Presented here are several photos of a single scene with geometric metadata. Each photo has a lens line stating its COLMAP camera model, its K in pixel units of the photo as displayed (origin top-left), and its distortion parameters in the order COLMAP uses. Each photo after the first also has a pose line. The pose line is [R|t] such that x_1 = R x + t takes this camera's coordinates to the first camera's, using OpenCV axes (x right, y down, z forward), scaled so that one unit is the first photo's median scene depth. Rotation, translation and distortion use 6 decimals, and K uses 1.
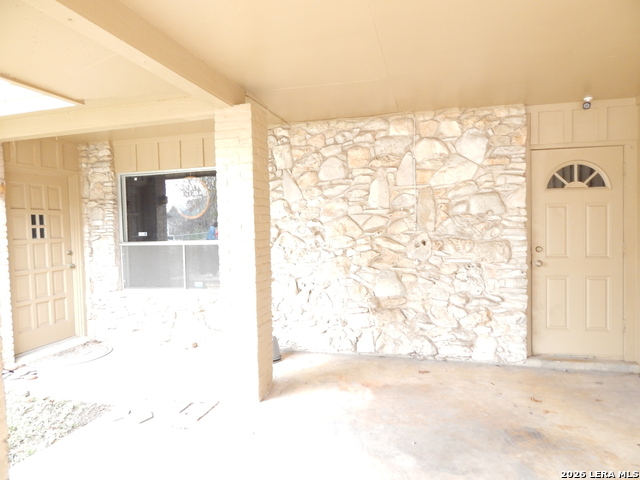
lens RADIAL K [[413.3, 0, 317.9], [0, 413.3, 241.6], [0, 0, 1]] dist [-0.012047, -0.002058]
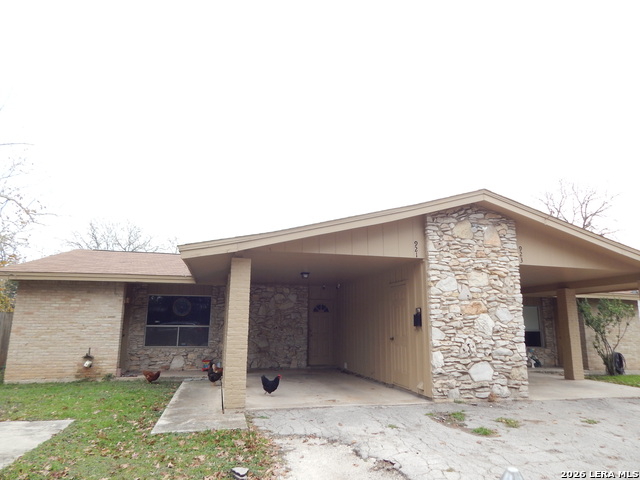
lens RADIAL K [[413.3, 0, 320.3], [0, 413.3, 238.3], [0, 0, 1]] dist [-0.012047, -0.002058]
pose [[0.875113, 0.123738, 0.467831, -0.964403], [-0.016349, 0.973764, -0.226972, 0.045927], [-0.483642, 0.190978, 0.854177, -1.868871]]
